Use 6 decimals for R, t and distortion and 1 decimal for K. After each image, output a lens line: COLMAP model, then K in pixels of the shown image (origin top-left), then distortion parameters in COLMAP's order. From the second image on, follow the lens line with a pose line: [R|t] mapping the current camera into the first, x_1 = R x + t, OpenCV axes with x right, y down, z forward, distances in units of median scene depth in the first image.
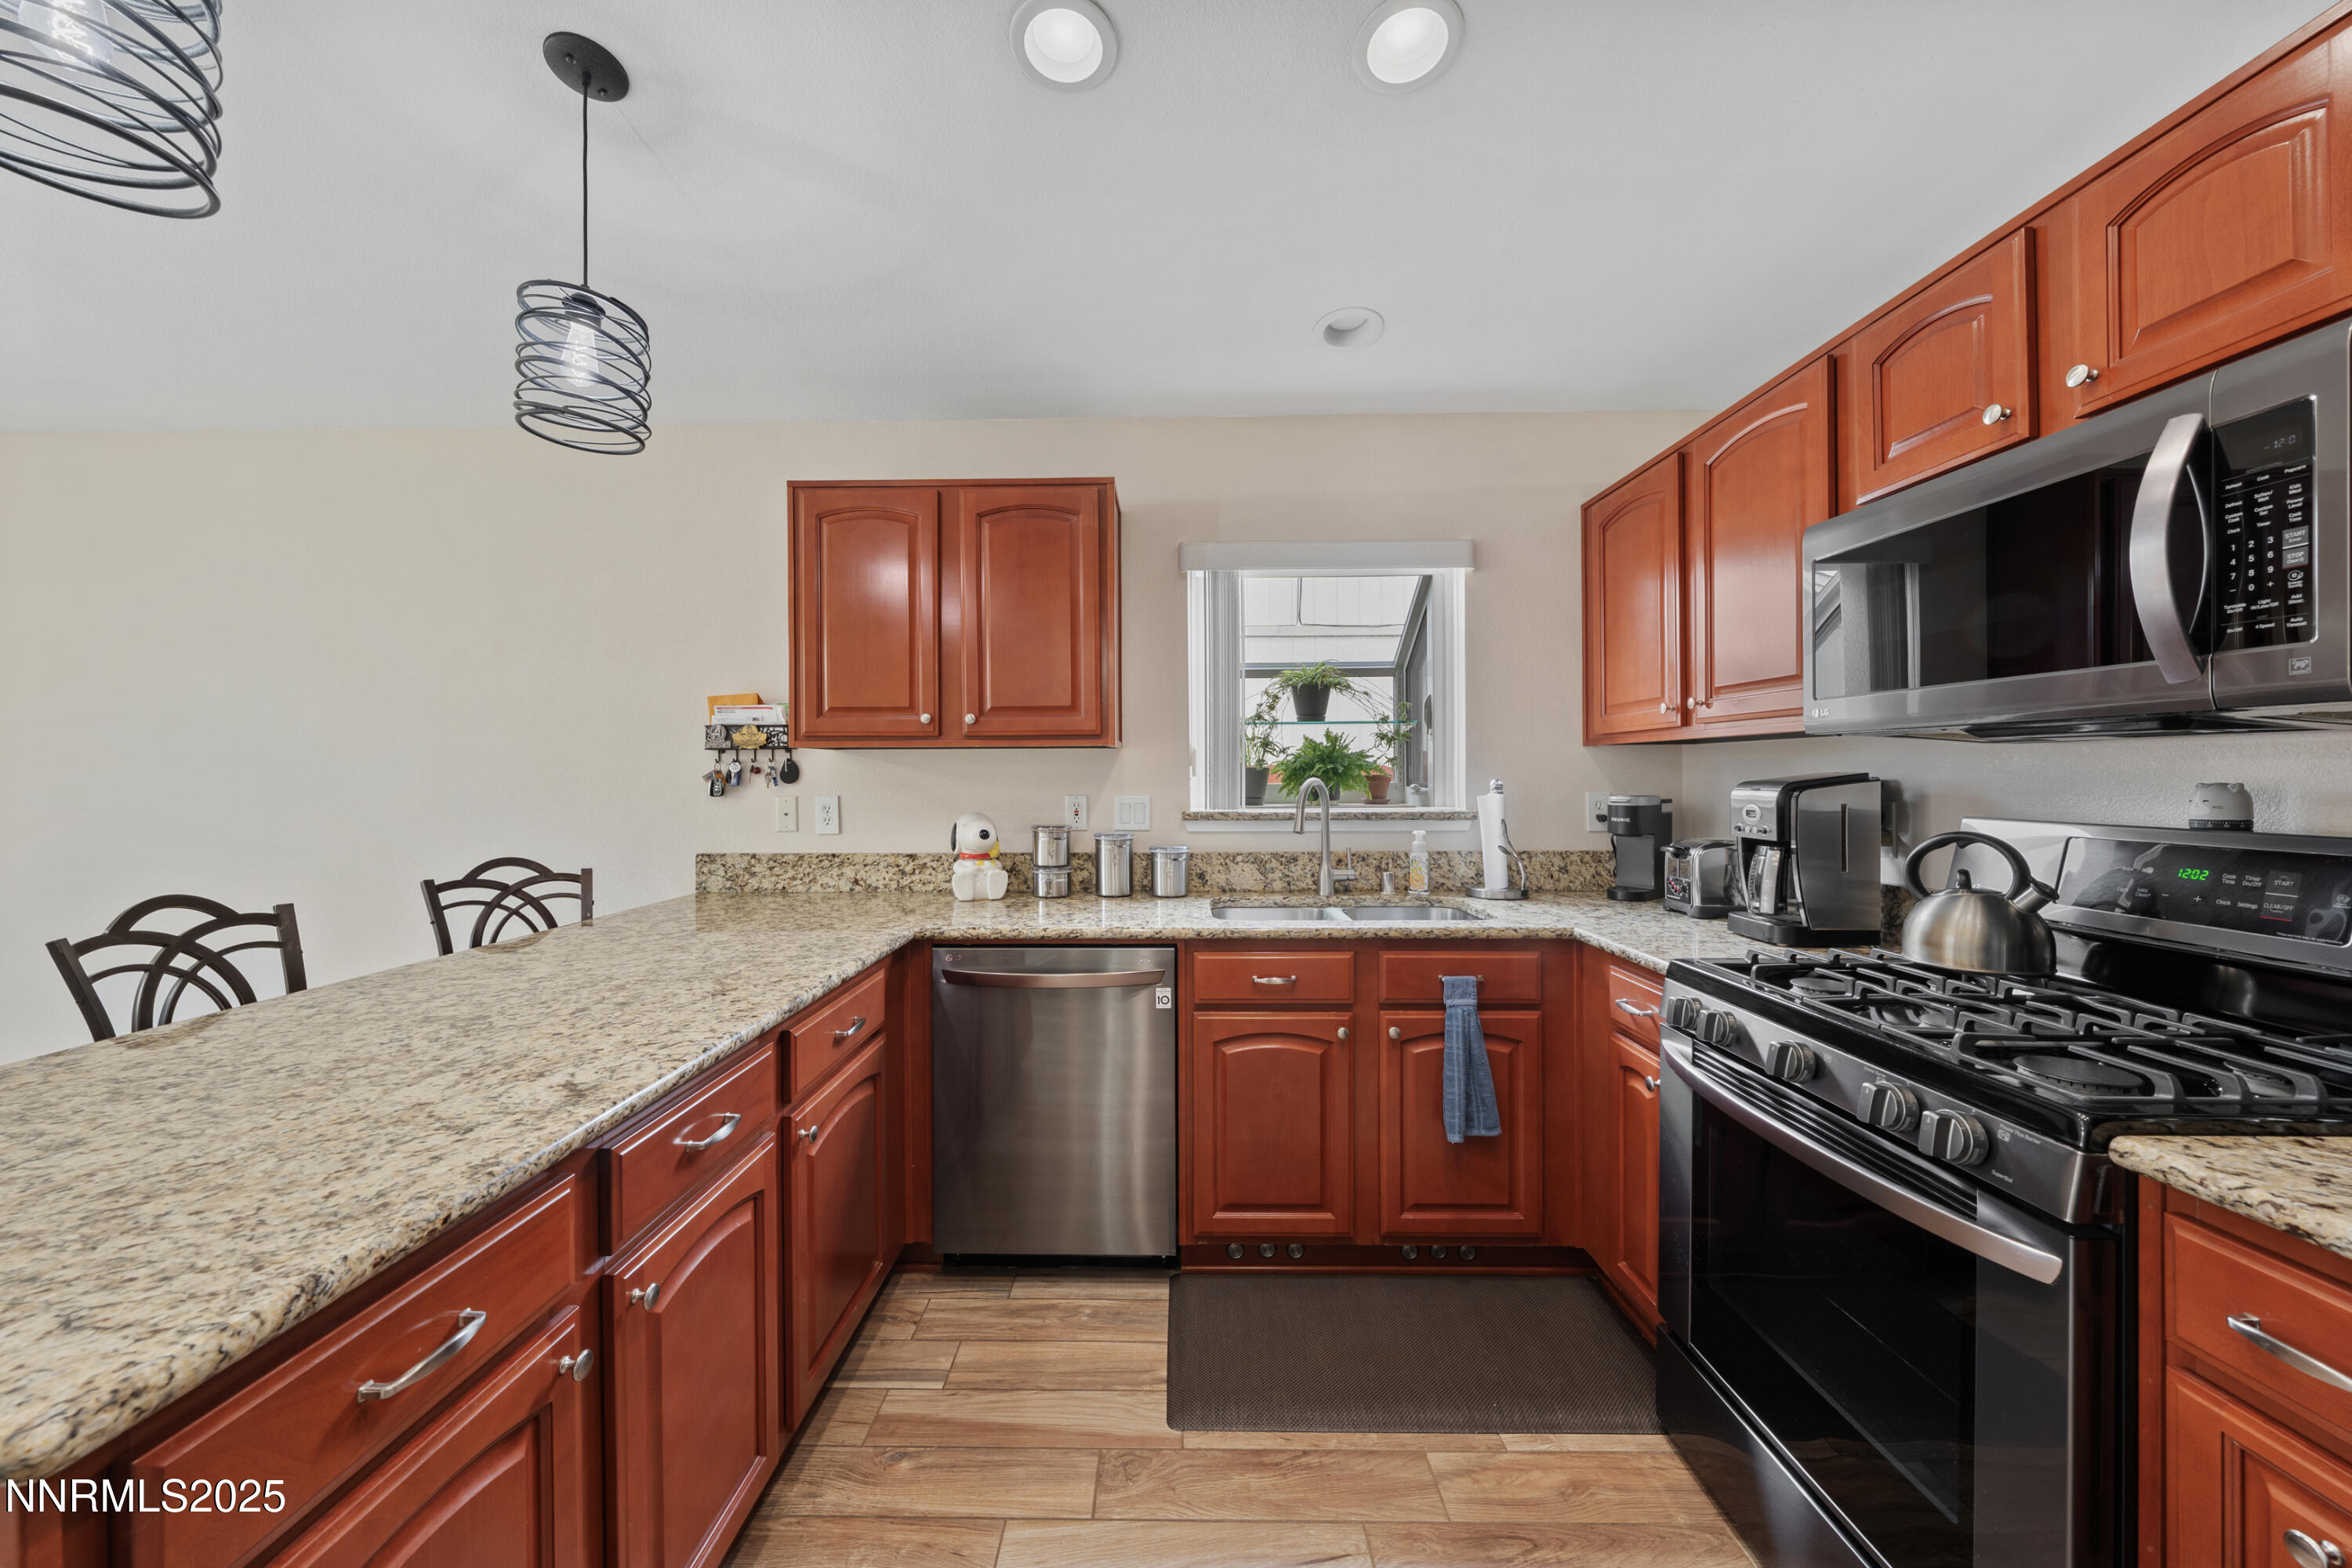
lens RADIAL K [[839.4, 0, 1160.2], [0, 839.4, 776.1], [0, 0, 1]] dist [-0.002897, -0.000069]
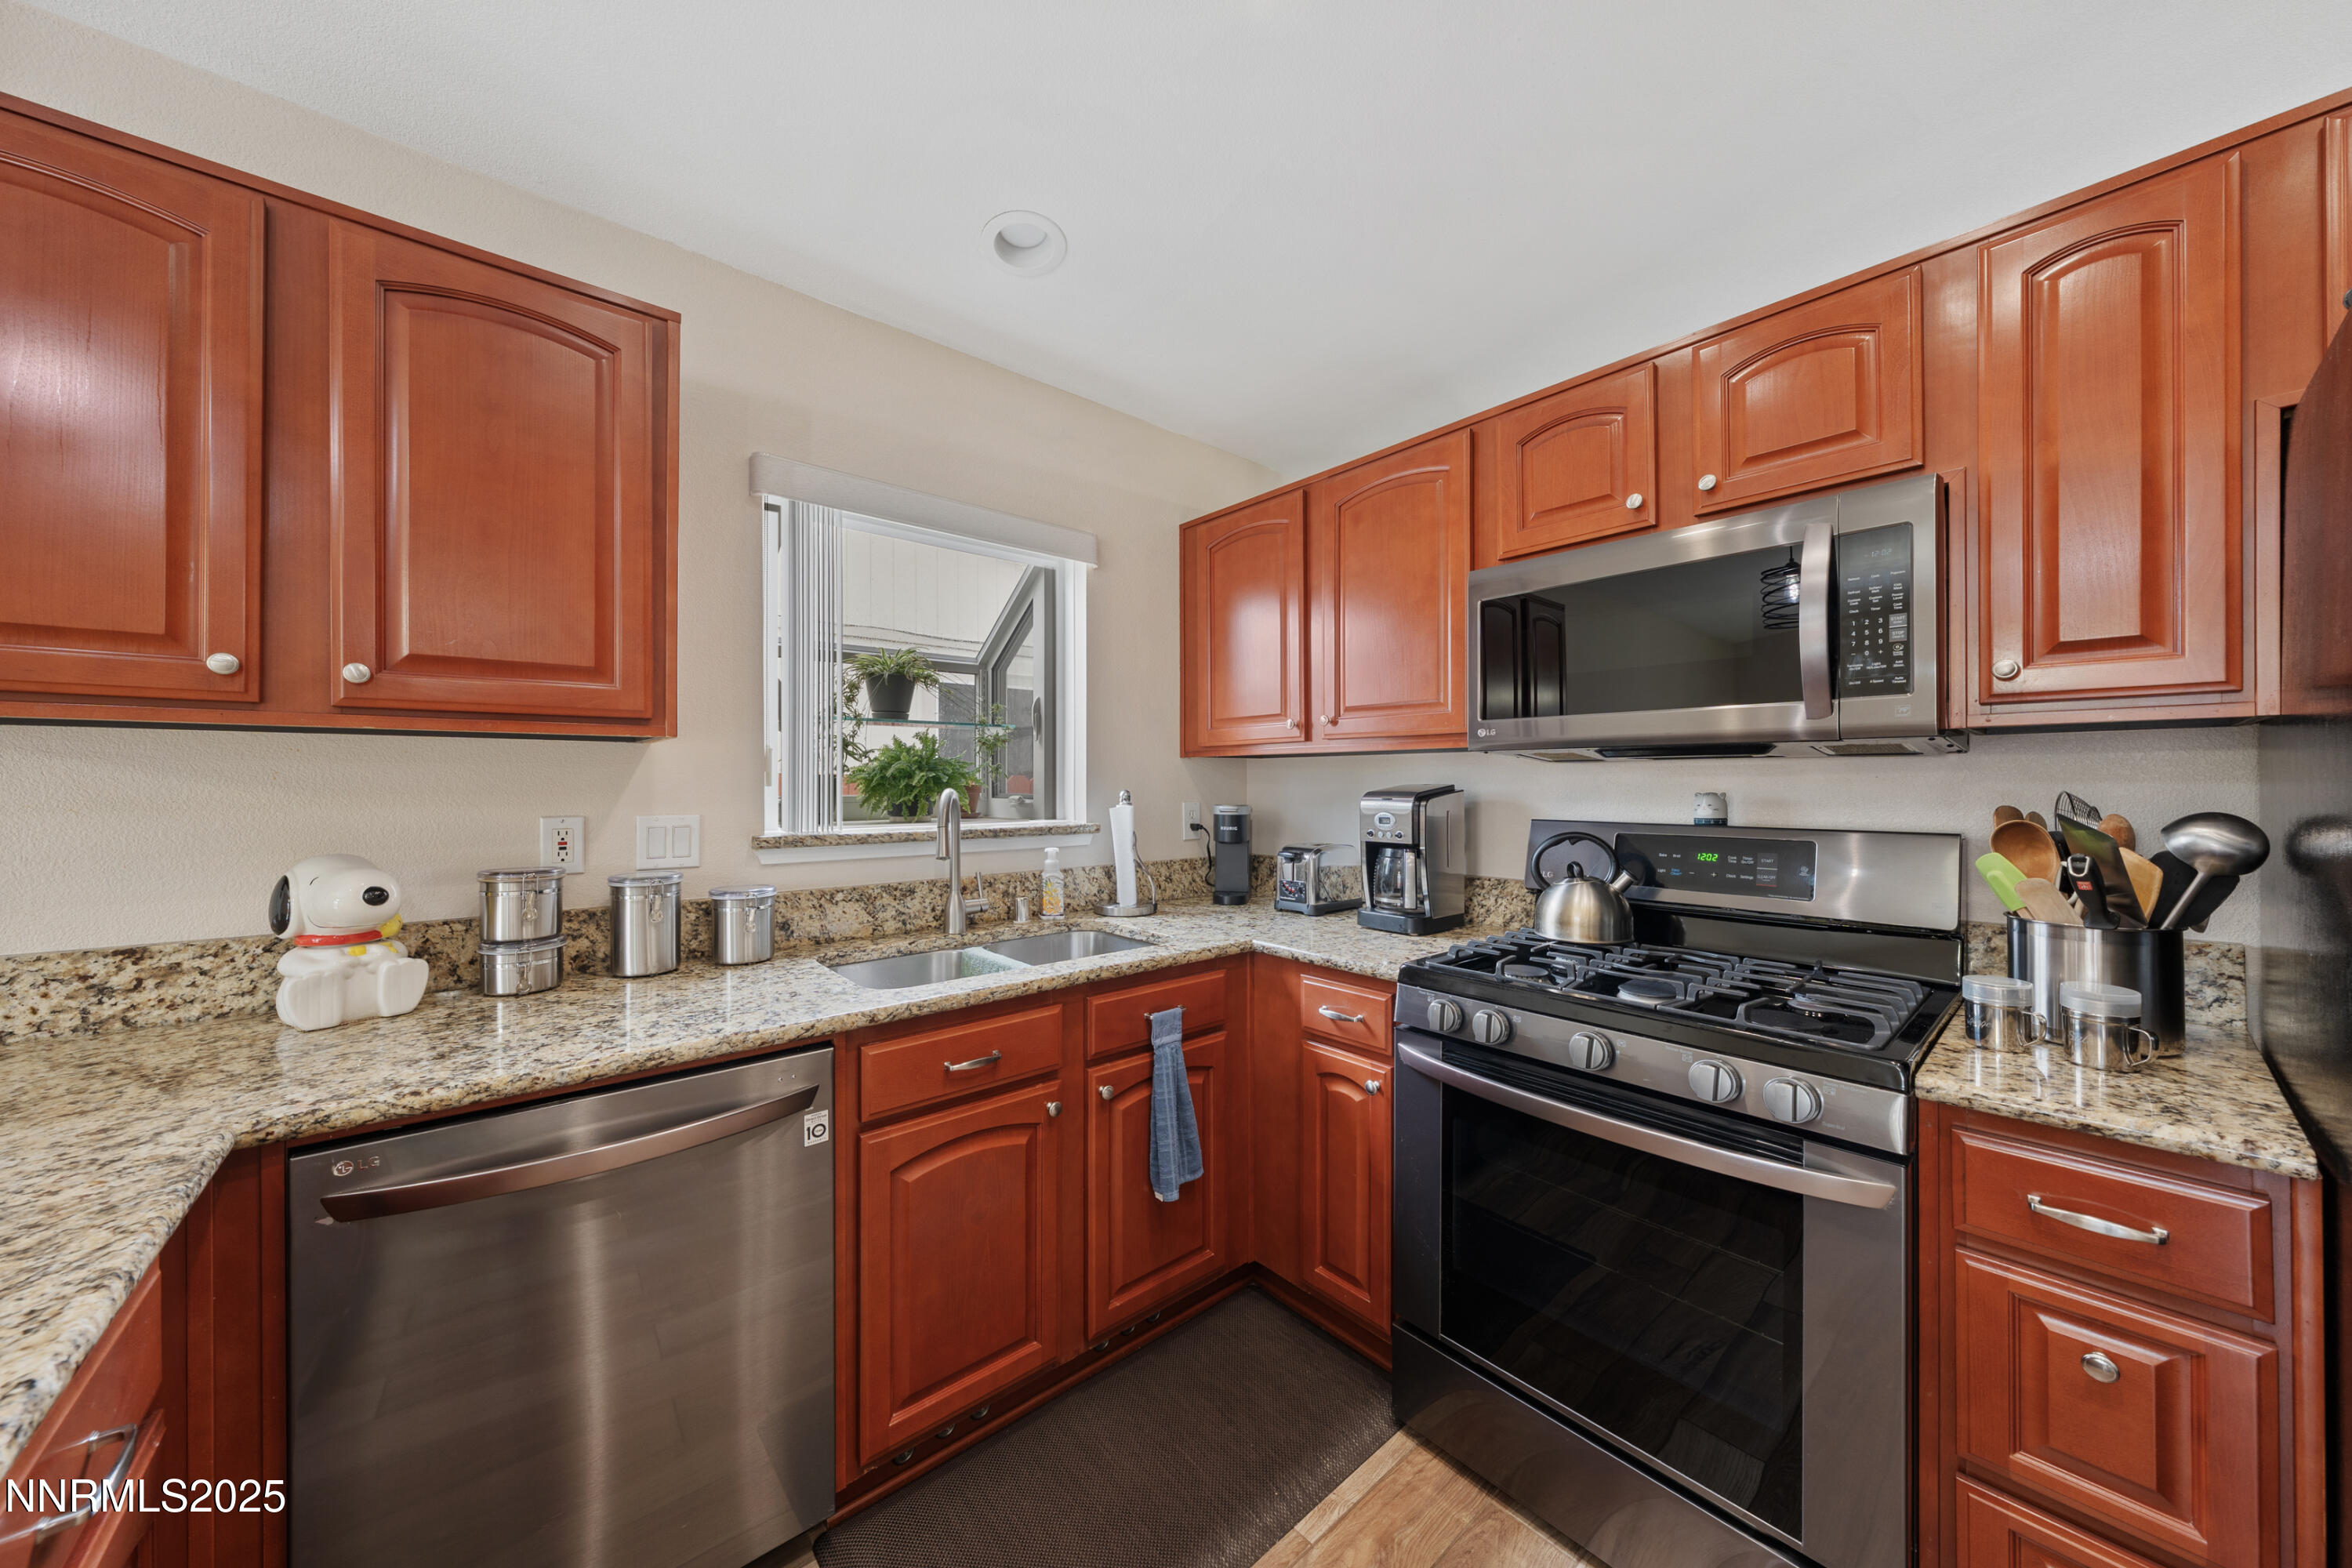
lens RADIAL K [[800.6, 0, 1172.8], [0, 800.6, 779.3], [0, 0, 1]] dist [-0.003378, -0.000134]
pose [[0.746697, 0.007223, 0.665125, -0.175828], [-0.002001, 0.999961, -0.008613, -0.000385], [-0.665161, 0.005100, 0.746682, 0.304175]]
